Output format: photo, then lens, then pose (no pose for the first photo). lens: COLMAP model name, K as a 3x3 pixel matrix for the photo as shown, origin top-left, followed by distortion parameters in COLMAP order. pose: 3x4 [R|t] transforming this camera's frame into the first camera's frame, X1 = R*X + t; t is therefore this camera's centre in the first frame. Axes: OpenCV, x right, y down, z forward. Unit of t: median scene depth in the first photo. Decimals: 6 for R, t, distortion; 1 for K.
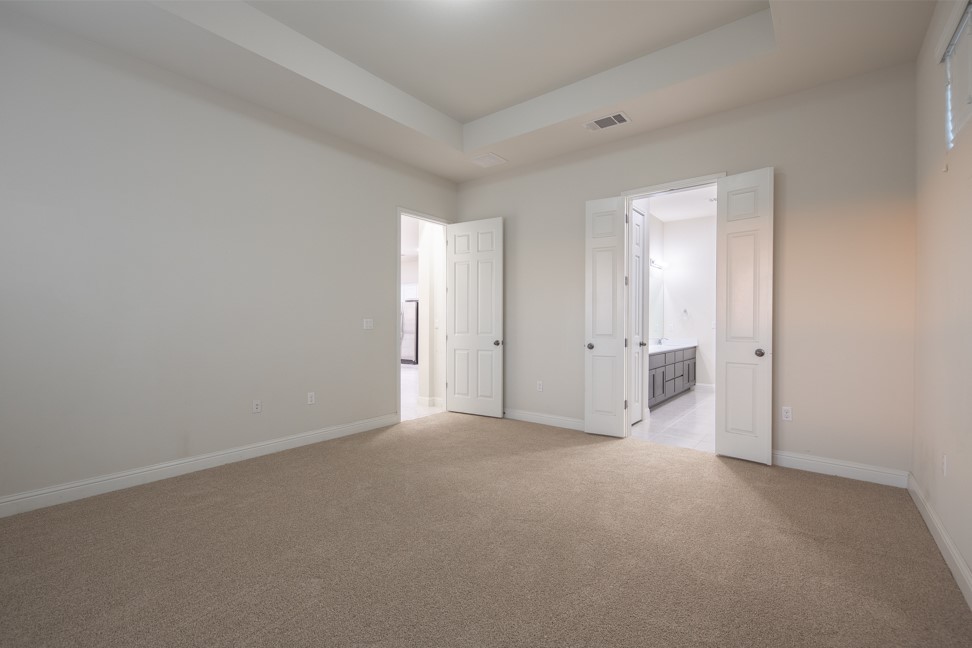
lens RADIAL K [[427.5, 0, 486.0], [0, 427.5, 324.0], [0, 0, 1]] dist [0.000324, 0.000174]
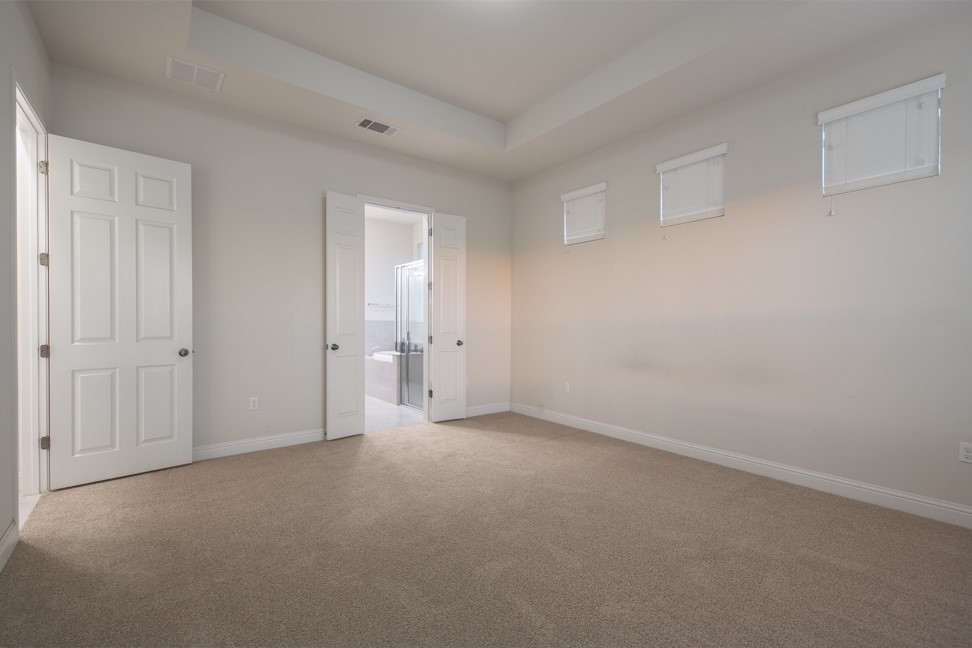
lens RADIAL K [[427.5, 0, 486.0], [0, 427.5, 324.0], [0, 0, 1]] dist [0.000324, 0.000174]
pose [[0.242737, -0.008139, 0.970058, -0.638956], [0.000092, 0.999965, 0.008366, -0.007268], [-0.970092, -0.001942, 0.242729, 0.484650]]
